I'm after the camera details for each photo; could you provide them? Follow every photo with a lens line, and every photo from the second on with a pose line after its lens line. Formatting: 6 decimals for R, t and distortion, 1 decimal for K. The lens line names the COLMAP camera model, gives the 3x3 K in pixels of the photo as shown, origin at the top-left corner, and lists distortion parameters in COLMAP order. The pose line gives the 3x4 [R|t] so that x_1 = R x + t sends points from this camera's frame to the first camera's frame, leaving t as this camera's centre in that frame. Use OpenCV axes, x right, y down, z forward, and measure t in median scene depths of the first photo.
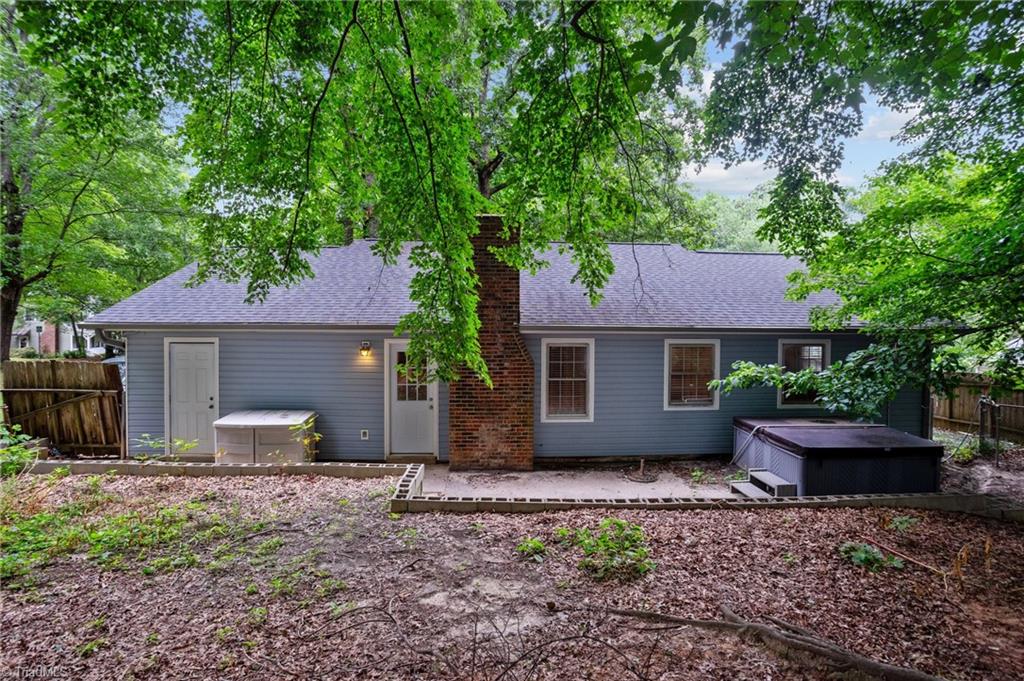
lens RADIAL K [[499.0, 0, 514.8], [0, 499.0, 332.2], [0, 0, 1]] dist [-0.031072, 0.005856]
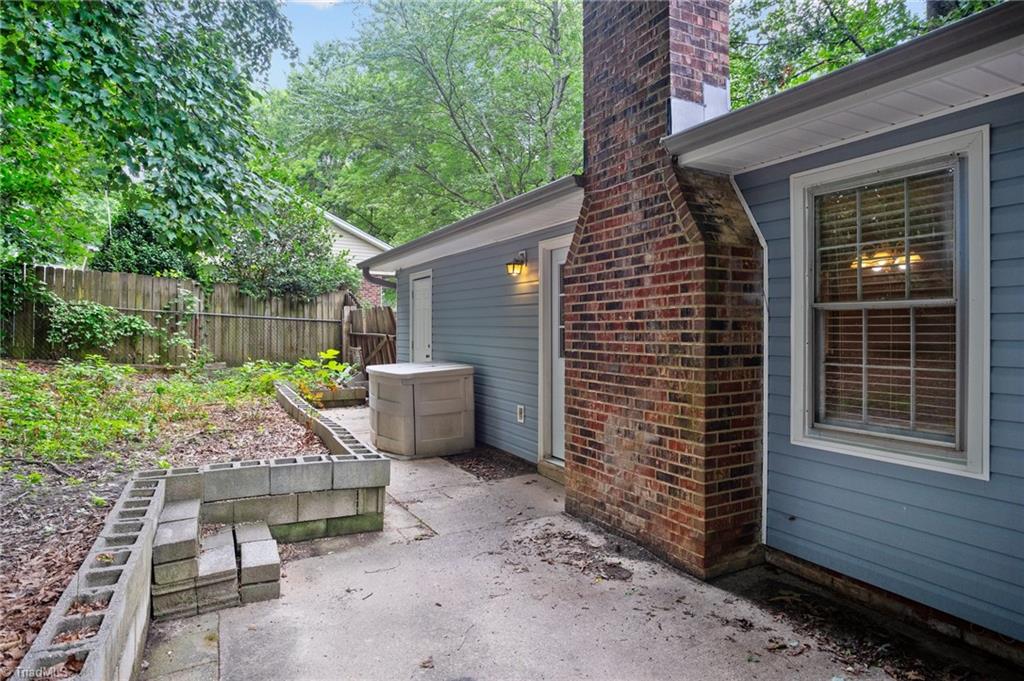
lens RADIAL K [[603.8, 0, 509.0], [0, 603.8, 338.1], [0, 0, 1]] dist [-0.019160, 0.002052]
pose [[0.416550, 0.007098, -0.909085, 0.327659], [-0.011317, 0.999933, 0.002621, 0.118689], [0.909043, 0.009197, 0.416602, 0.703737]]
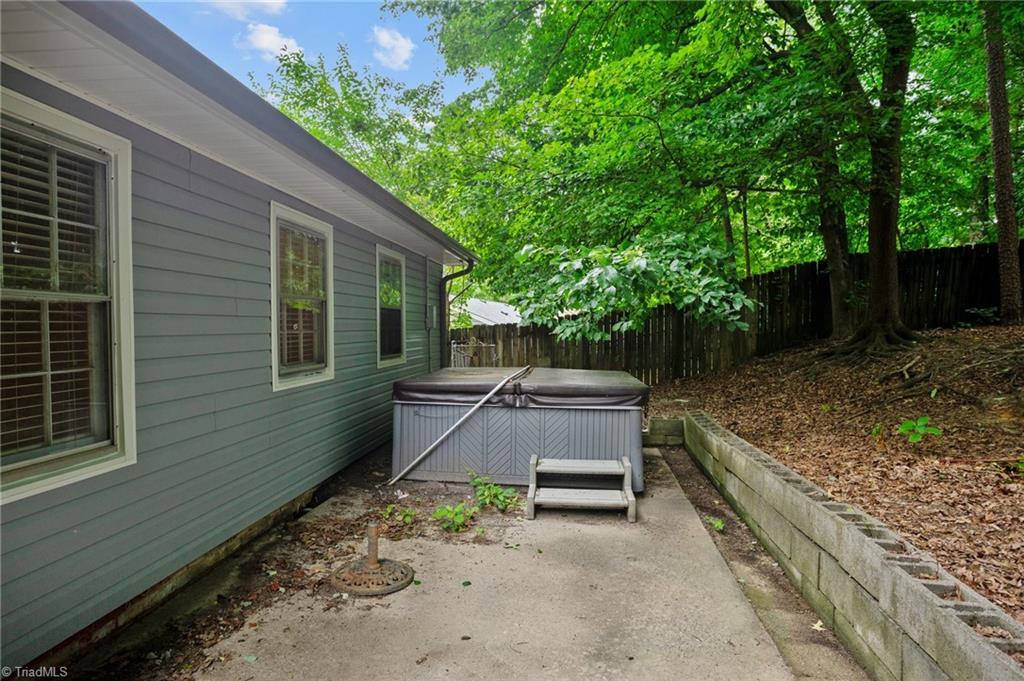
lens RADIAL K [[603.8, 0, 509.4], [0, 603.8, 346.6], [0, 0, 1]] dist [-0.019160, 0.002052]
pose [[0.169990, -0.037726, 0.984723, -0.117267], [0.017572, 0.999224, 0.035249, 0.115471], [-0.985289, 0.011312, 0.170521, 0.782097]]
